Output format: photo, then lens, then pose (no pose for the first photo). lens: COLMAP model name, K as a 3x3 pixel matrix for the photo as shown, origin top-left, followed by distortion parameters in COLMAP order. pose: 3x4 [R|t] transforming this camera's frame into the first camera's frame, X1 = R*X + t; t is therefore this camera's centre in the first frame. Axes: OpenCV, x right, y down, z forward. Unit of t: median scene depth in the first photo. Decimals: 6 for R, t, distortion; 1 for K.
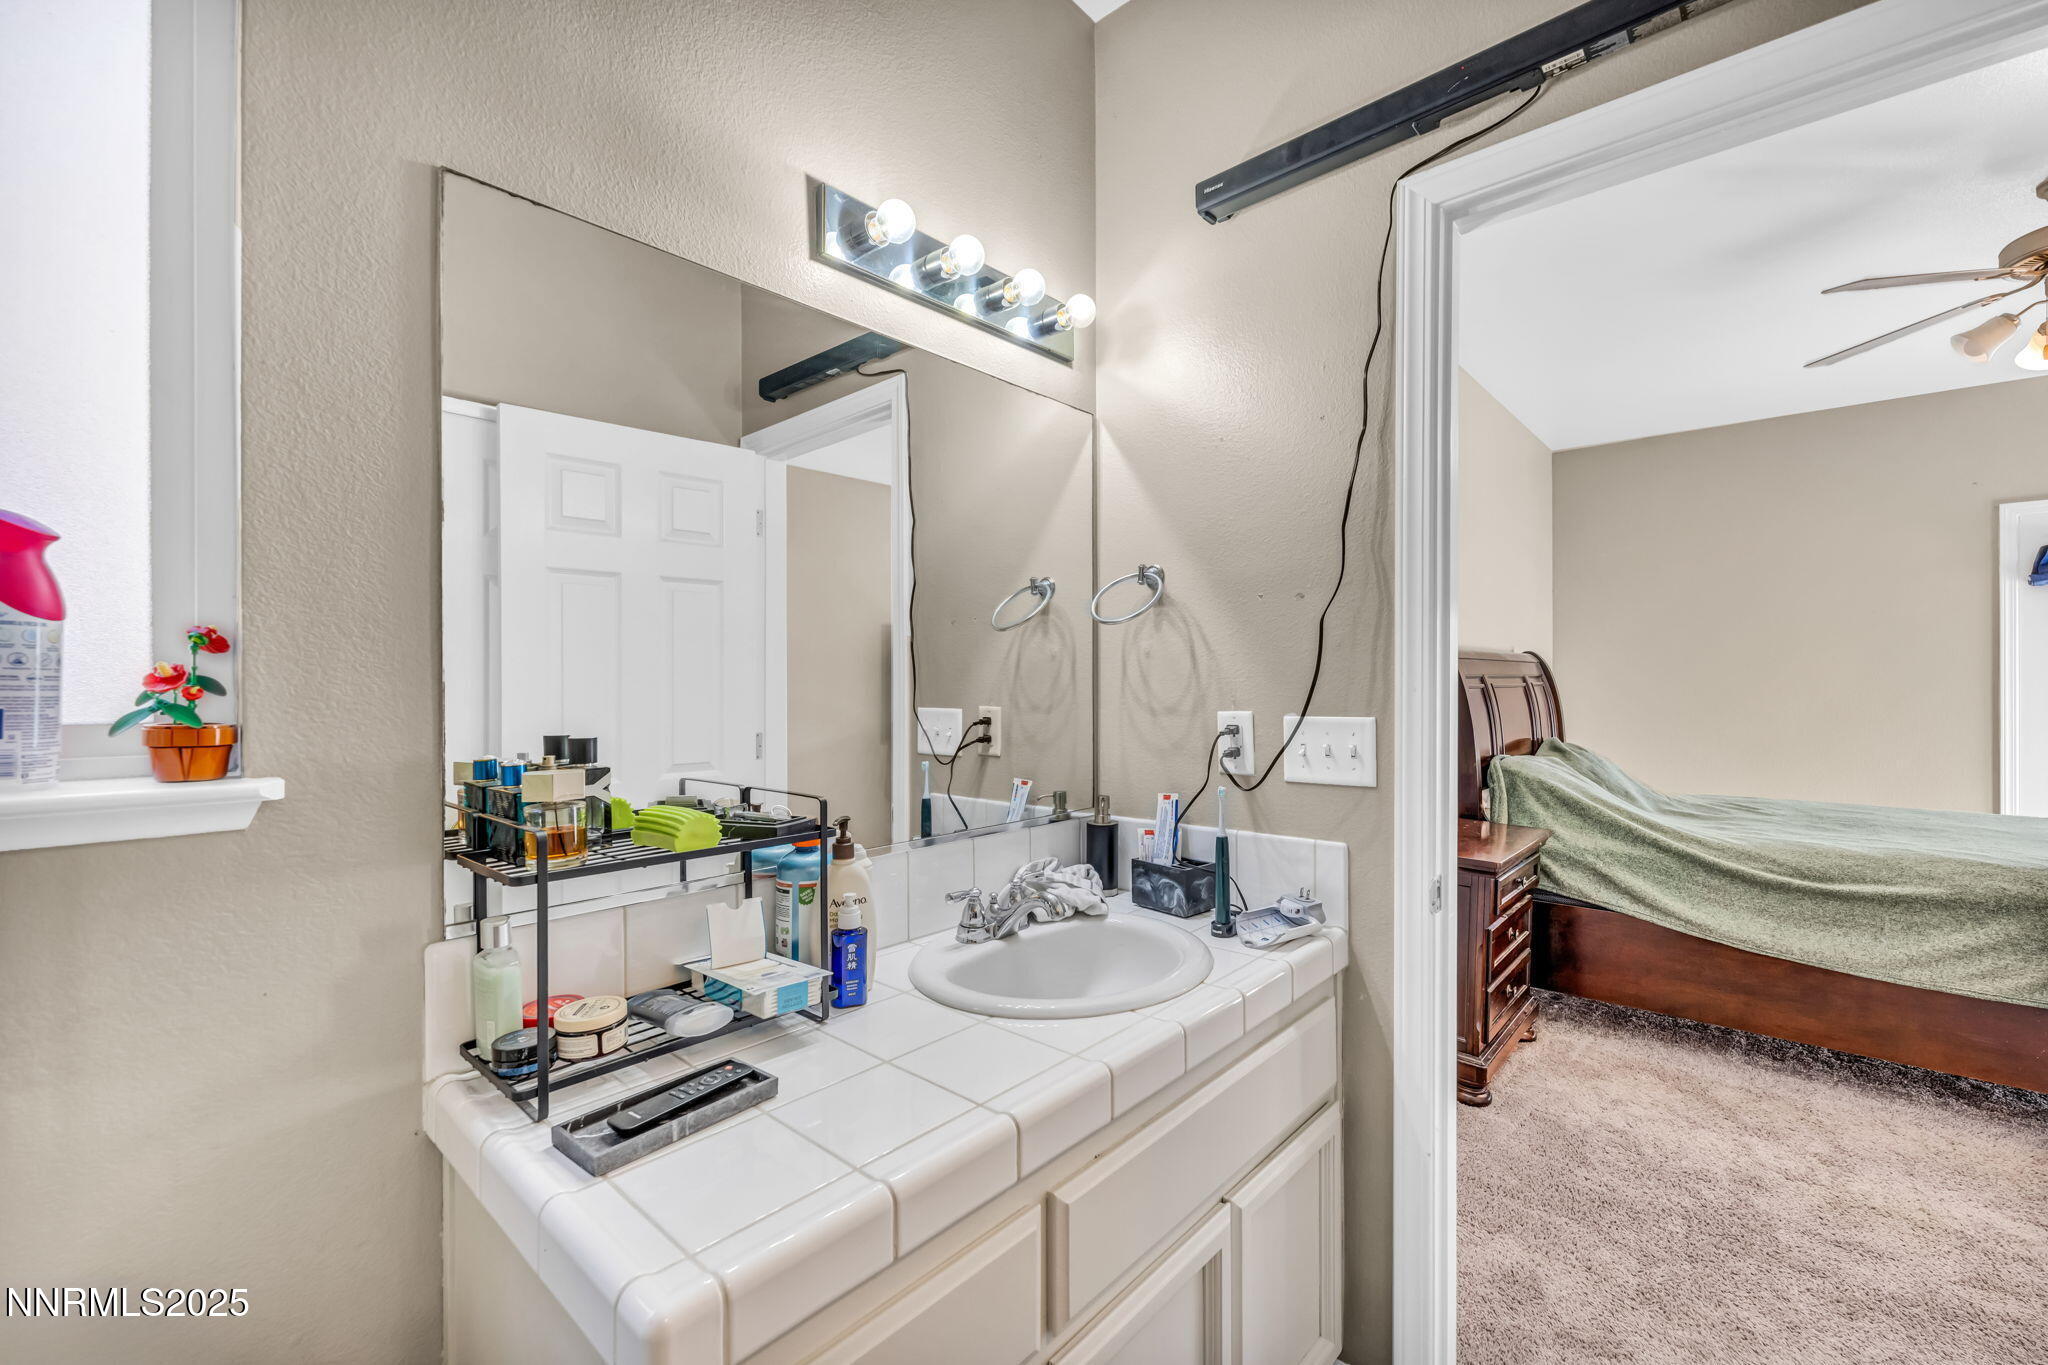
lens RADIAL K [[850.0, 0, 1051.3], [0, 850.0, 687.5], [0, 0, 1]] dist [0.000638, 0.000008]
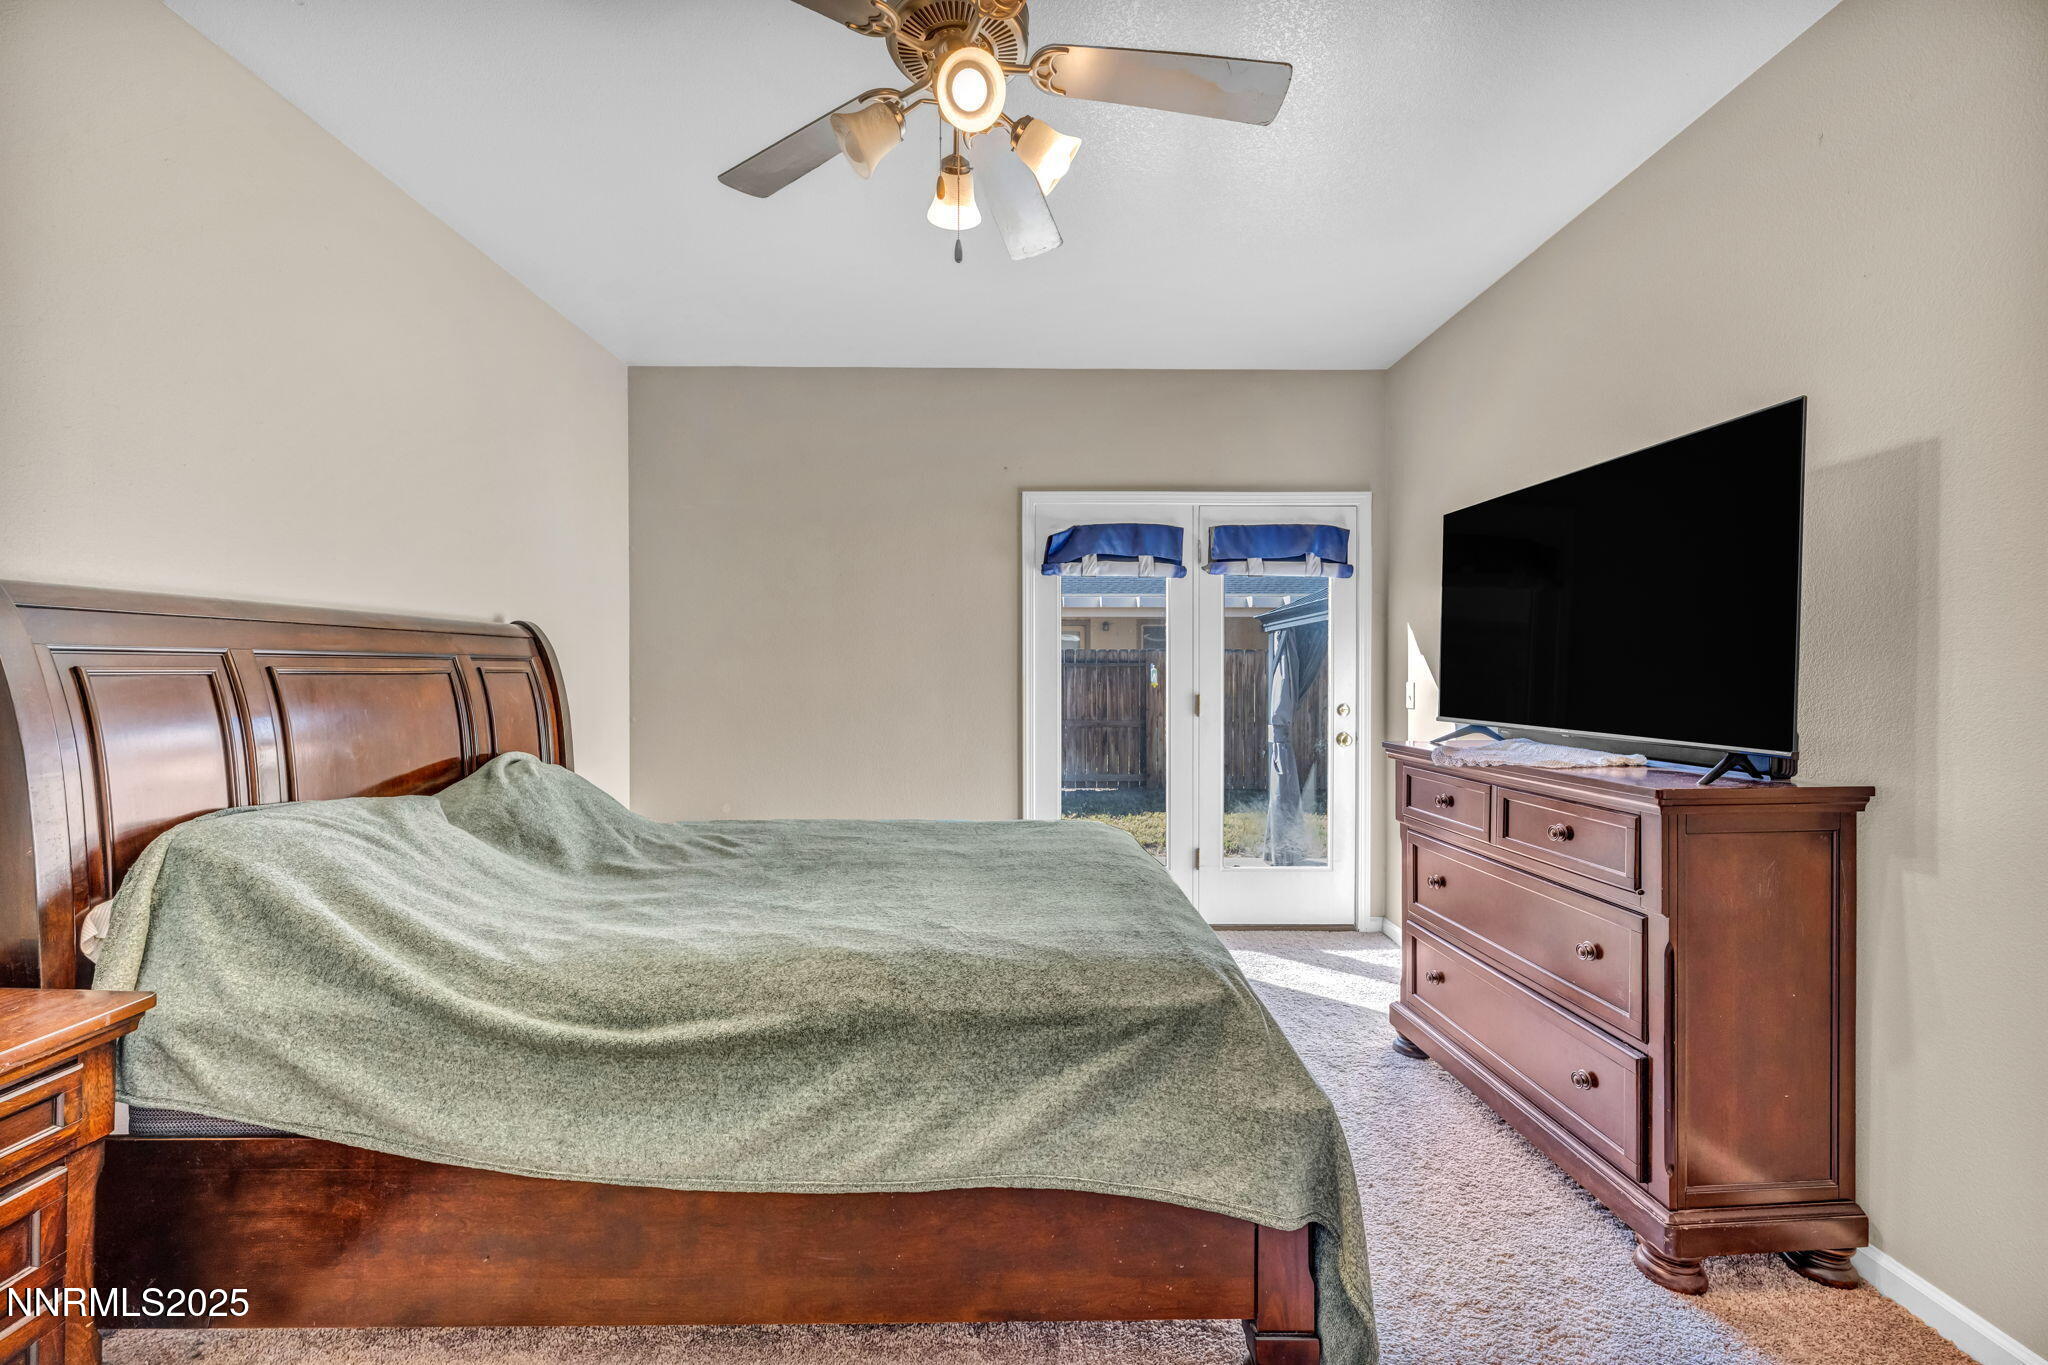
lens RADIAL K [[830.8, 0, 1022.2], [0, 830.8, 673.8], [0, 0, 1]] dist [-0.001366, 0.000253]
pose [[0.745738, 0.001107, 0.666239, 0.723894], [-0.001691, 0.999999, 0.000231, -0.001735], [-0.666237, -0.001299, 0.745739, 0.423527]]
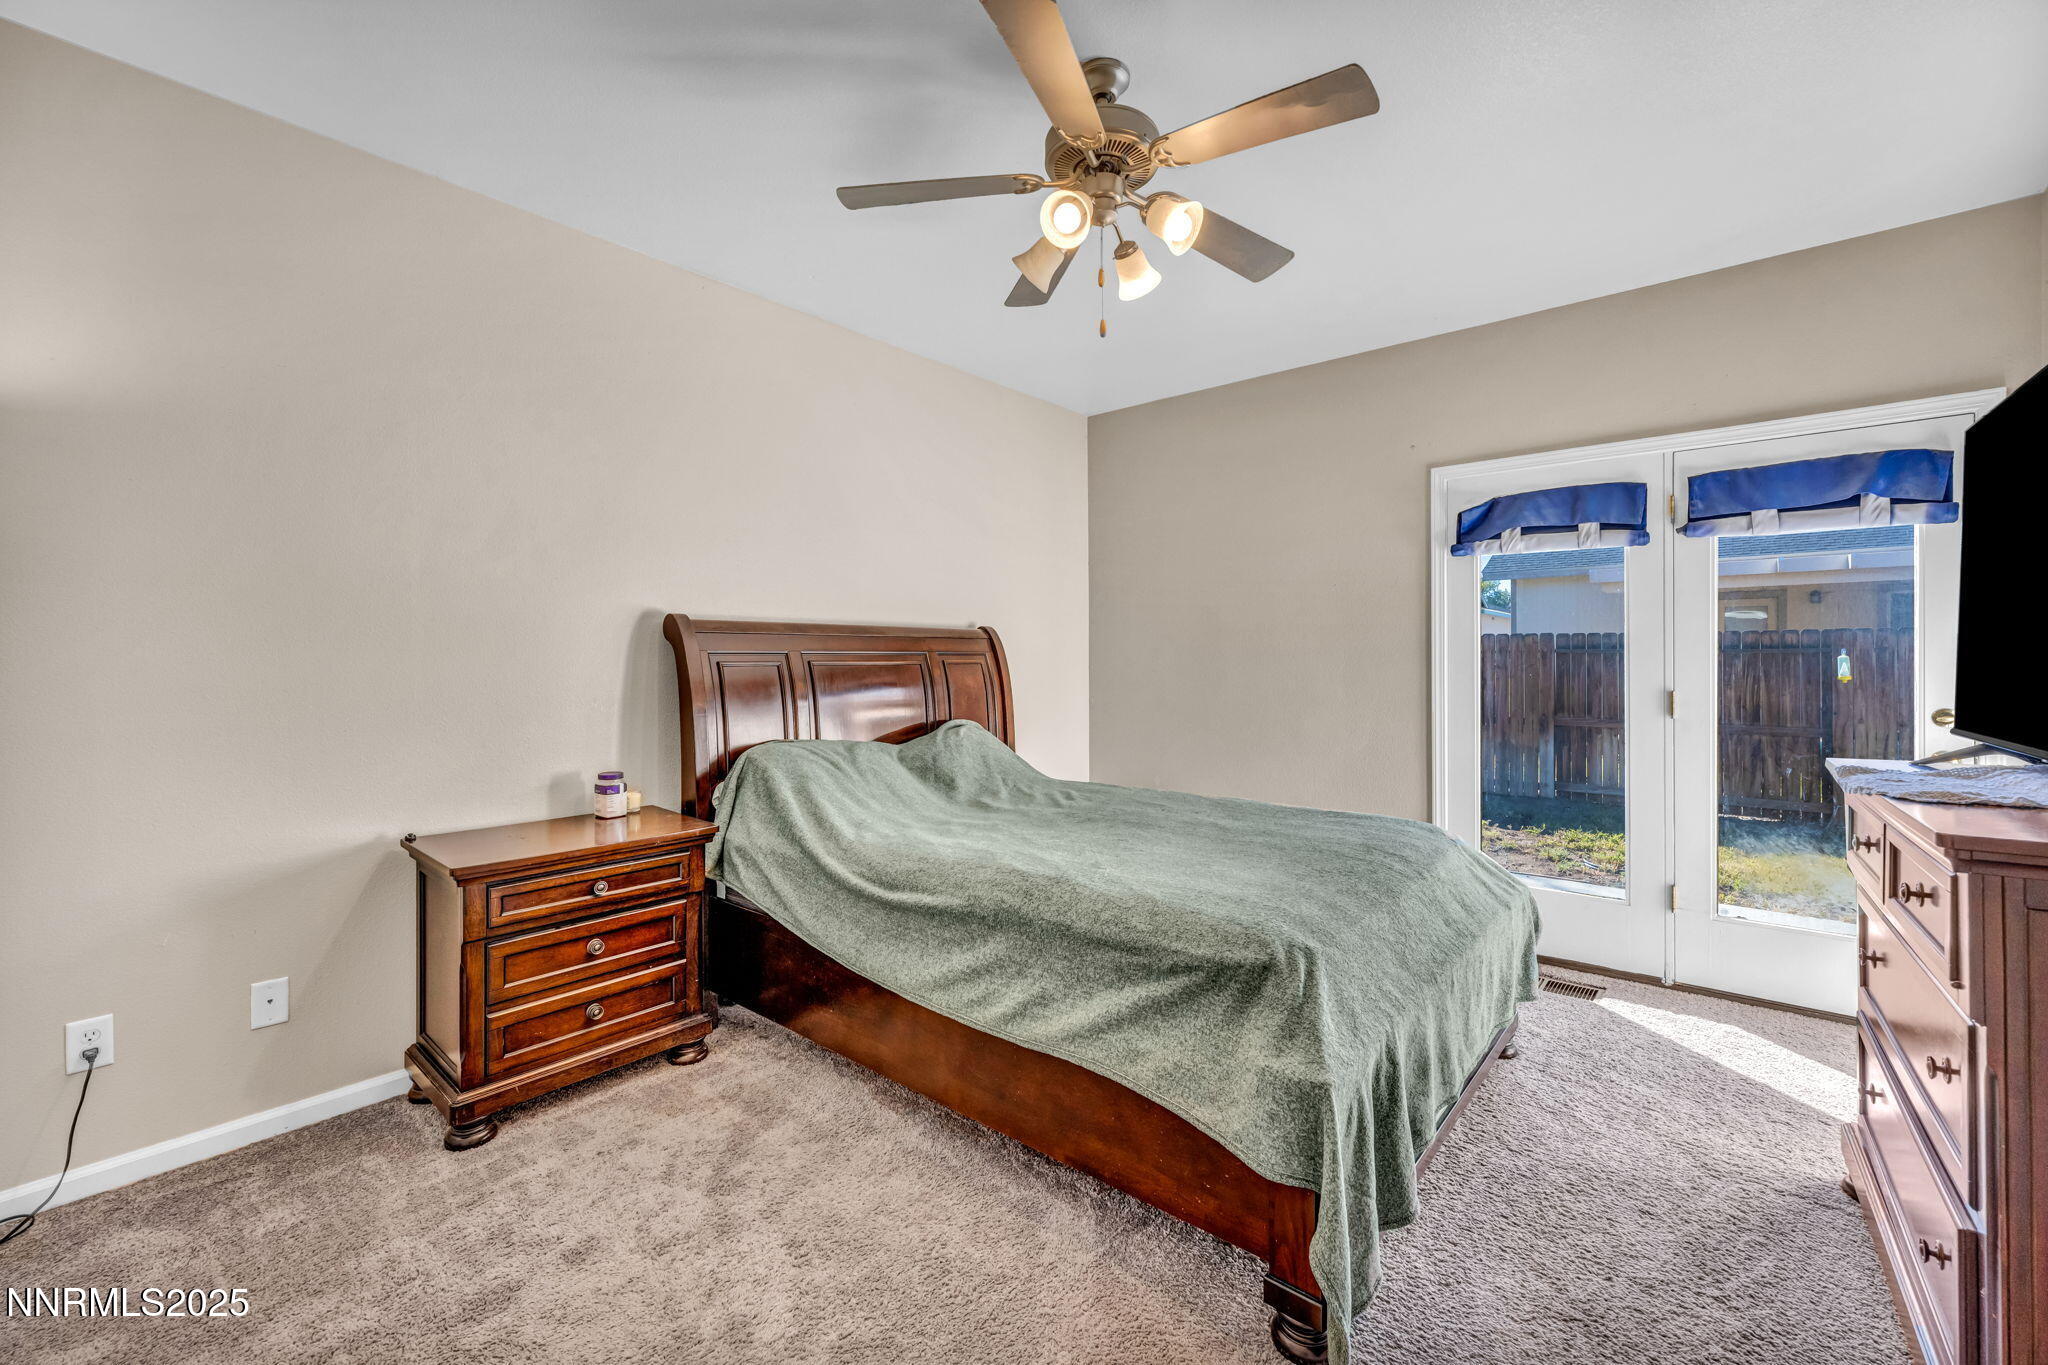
lens RADIAL K [[843.2, 0, 1016.6], [0, 843.2, 660.4], [0, 0, 1]] dist [-0.001424, 0.000026]
pose [[0.999975, 0.000289, 0.007016, 1.014902], [-0.000270, 0.999996, -0.002749, -0.003976], [-0.007017, 0.002747, 0.999972, 0.132057]]
